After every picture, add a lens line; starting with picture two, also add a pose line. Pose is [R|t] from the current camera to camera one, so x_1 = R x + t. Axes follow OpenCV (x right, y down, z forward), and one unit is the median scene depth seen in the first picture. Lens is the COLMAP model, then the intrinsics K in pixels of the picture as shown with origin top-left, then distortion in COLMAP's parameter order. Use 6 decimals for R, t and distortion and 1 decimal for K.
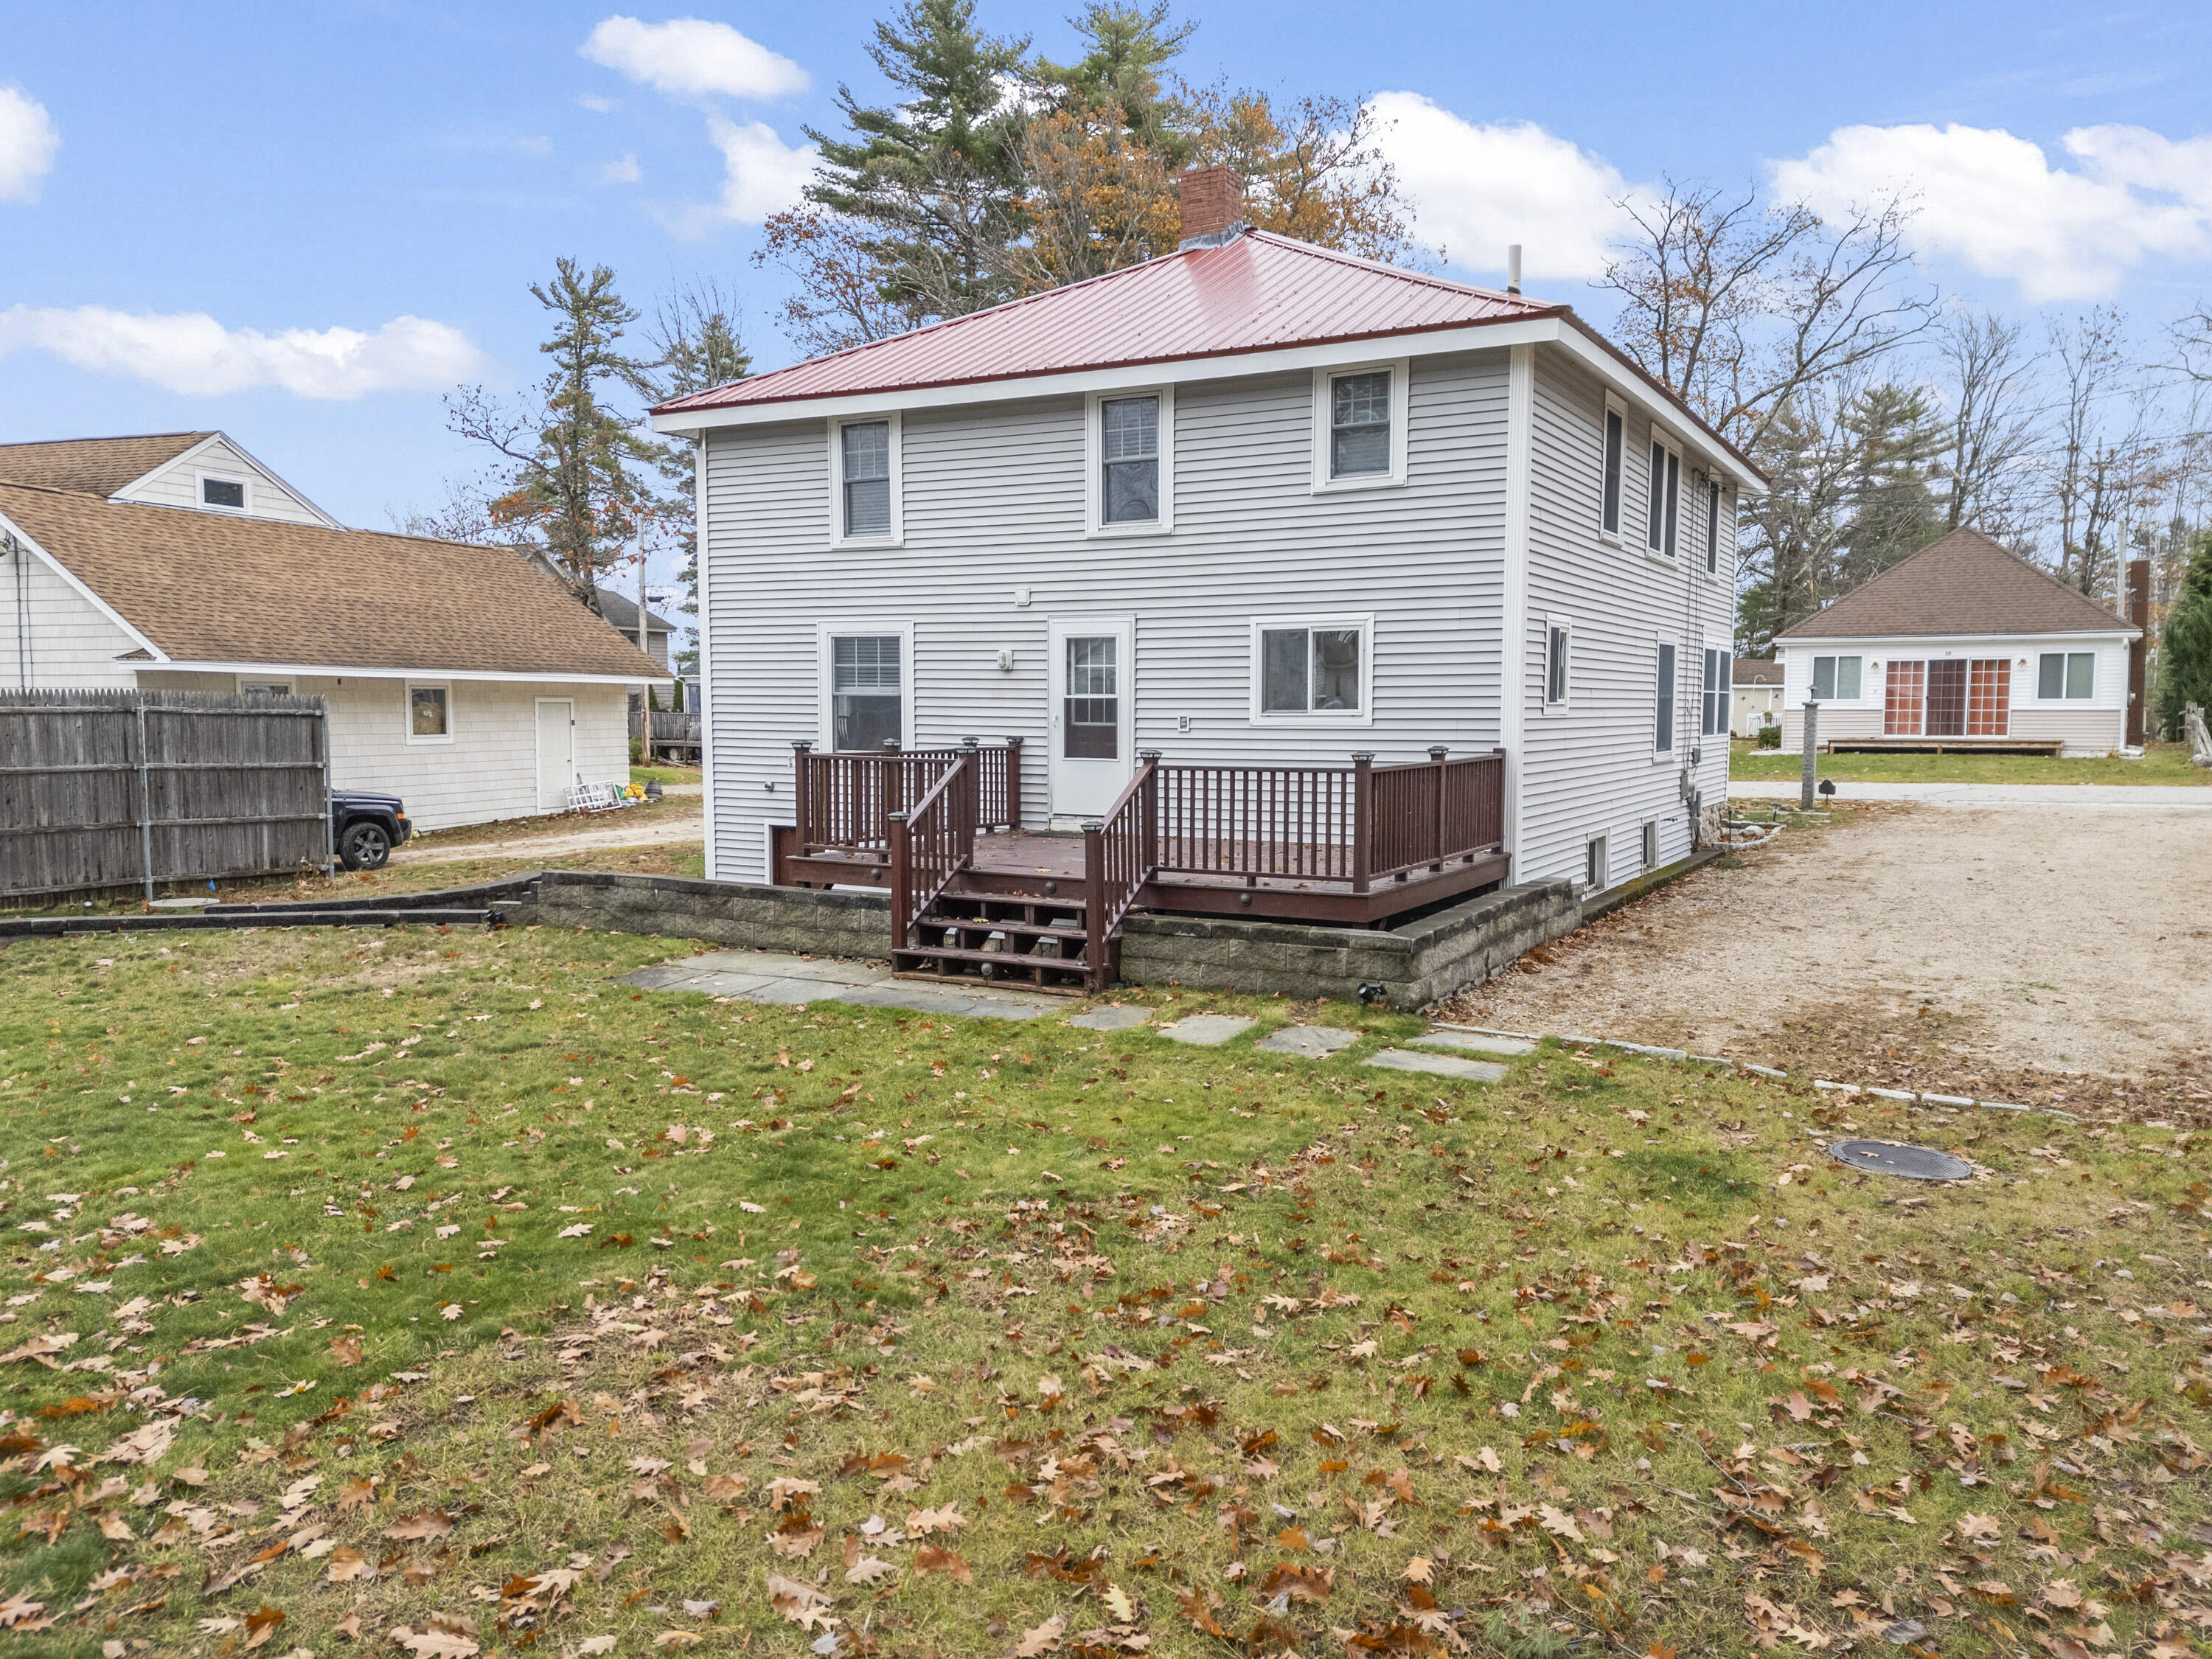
lens RADIAL K [[1623.0, 0, 1103.1], [0, 1623.0, 823.1], [0, 0, 1]] dist [0.060239, -0.045015]
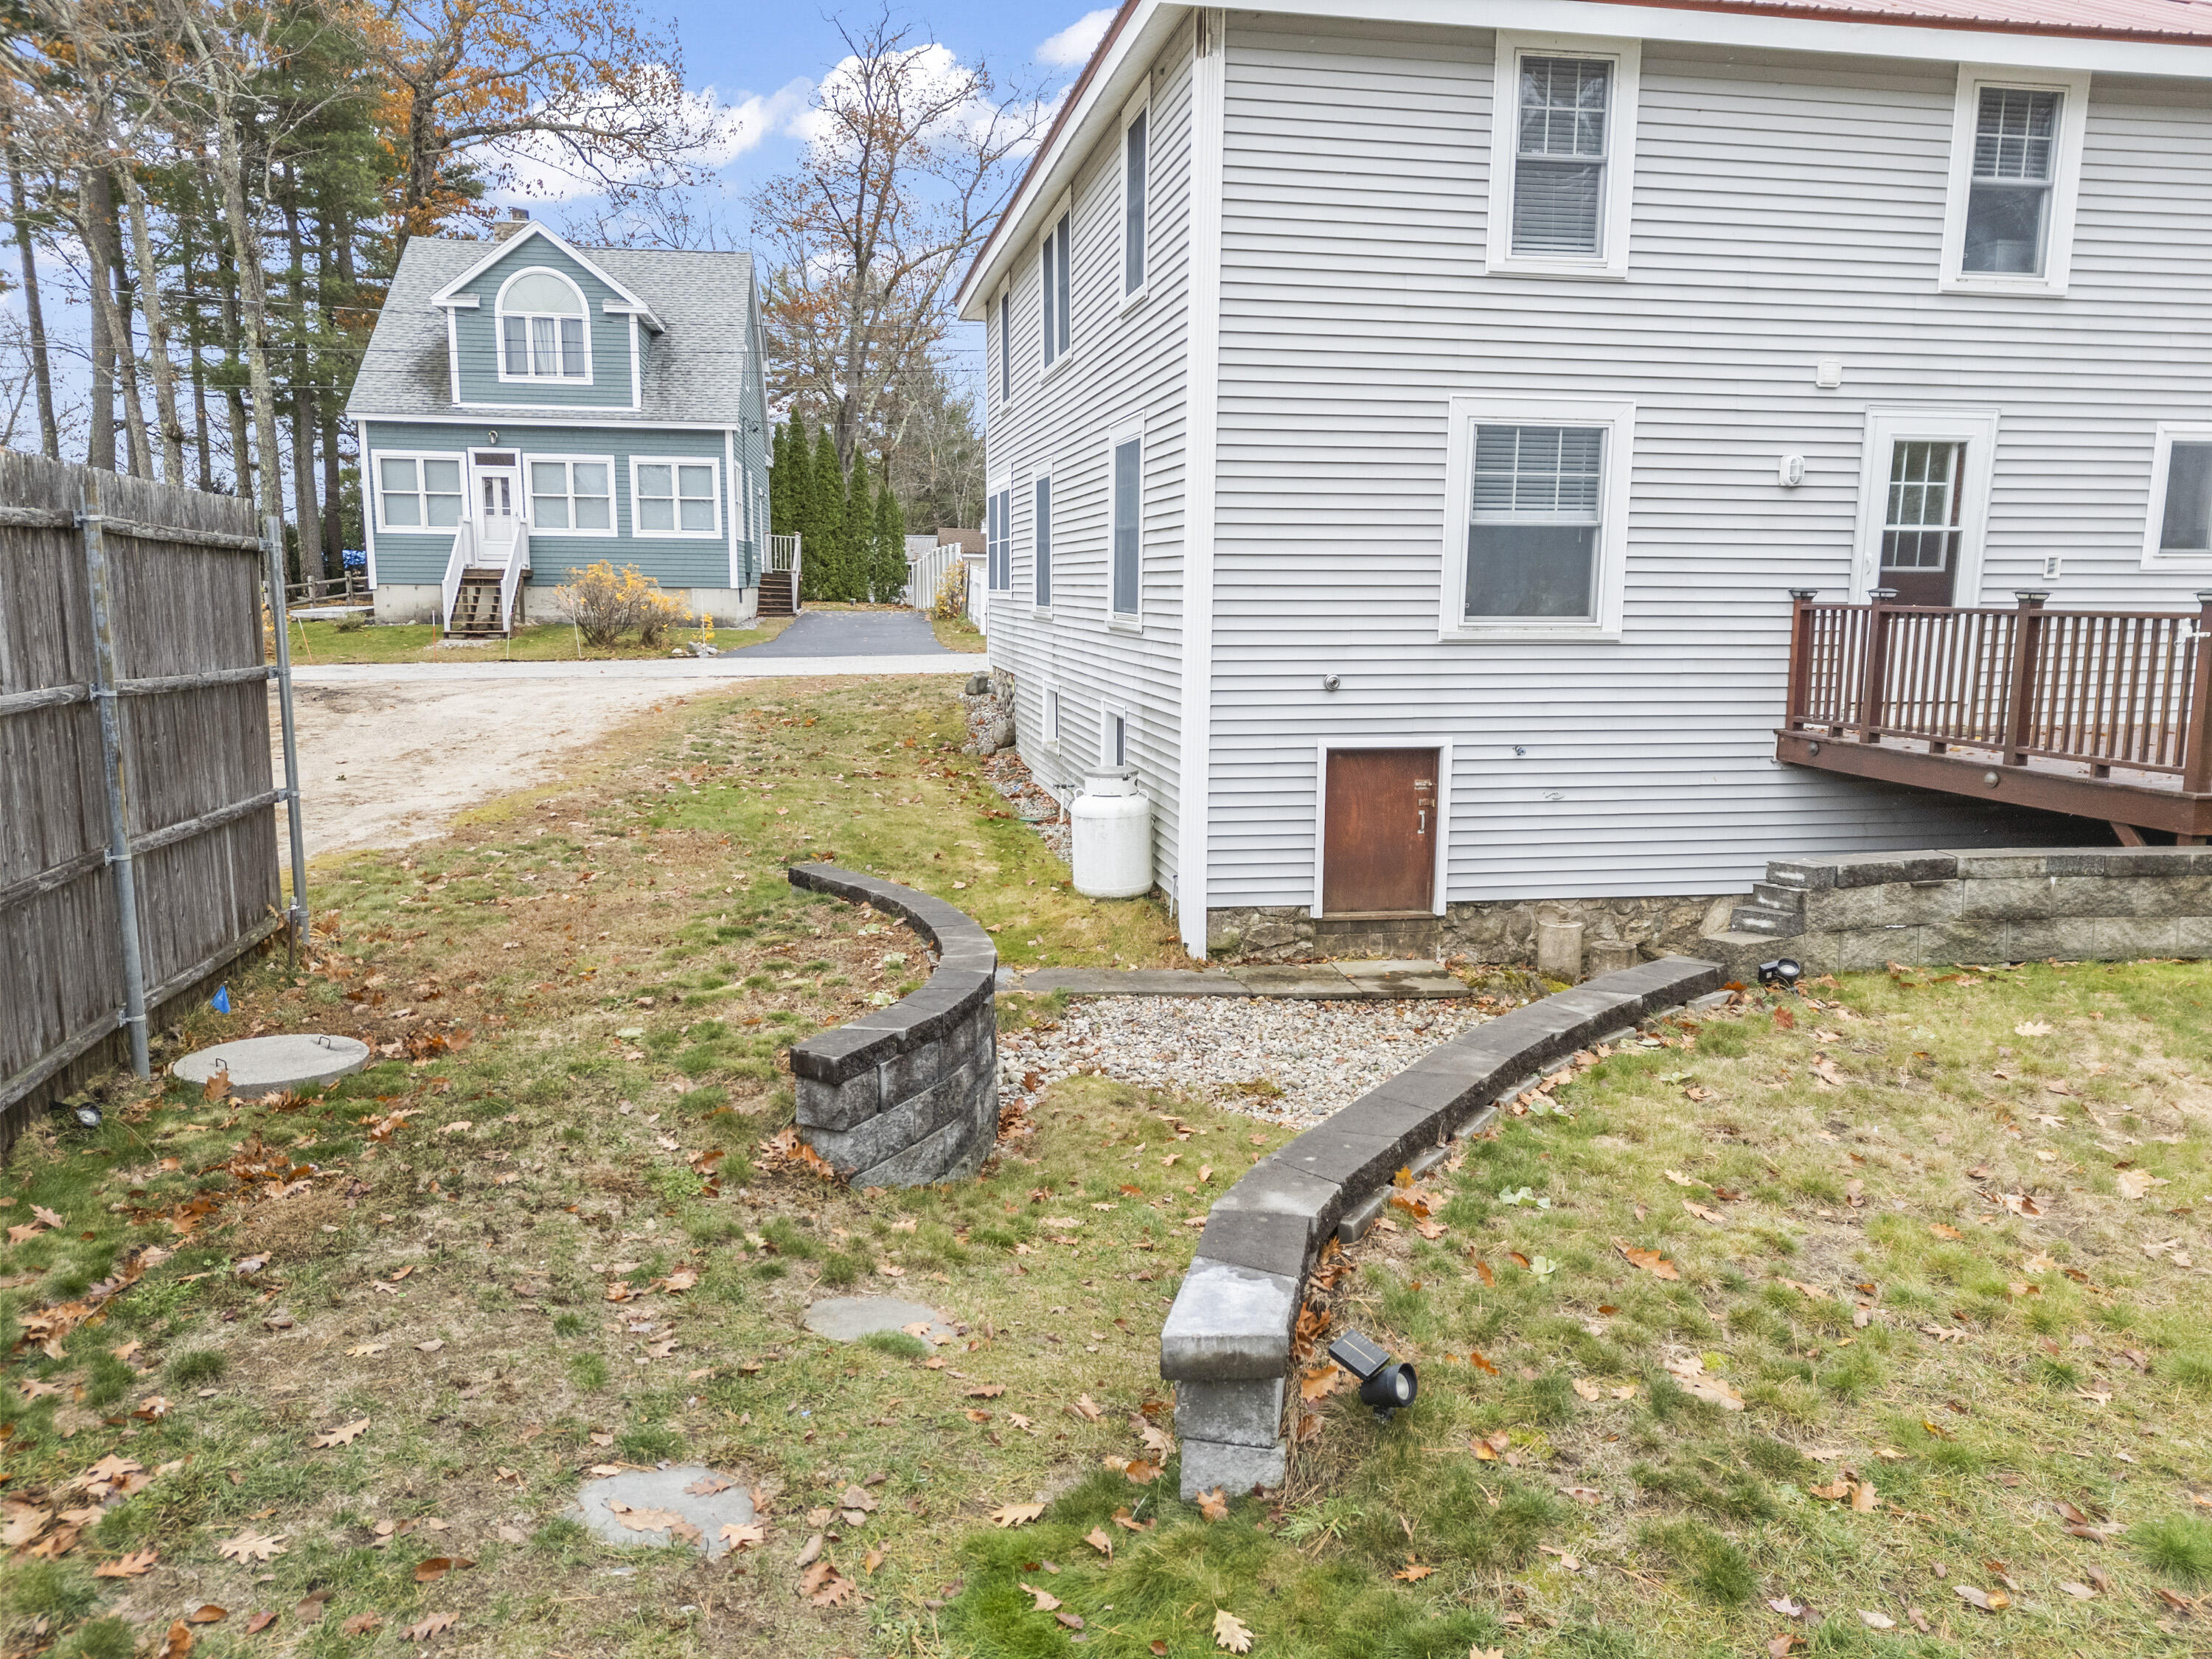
lens RADIAL K [[1623.0, 0, 1107.3], [0, 1623.0, 836.0], [0, 0, 1]] dist [0.060239, -0.045015]
pose [[0.760859, -0.097401, 0.641566, -0.729122], [0.043679, 0.994116, 0.099124, -0.032780], [-0.647446, -0.047396, 0.760636, 0.686078]]
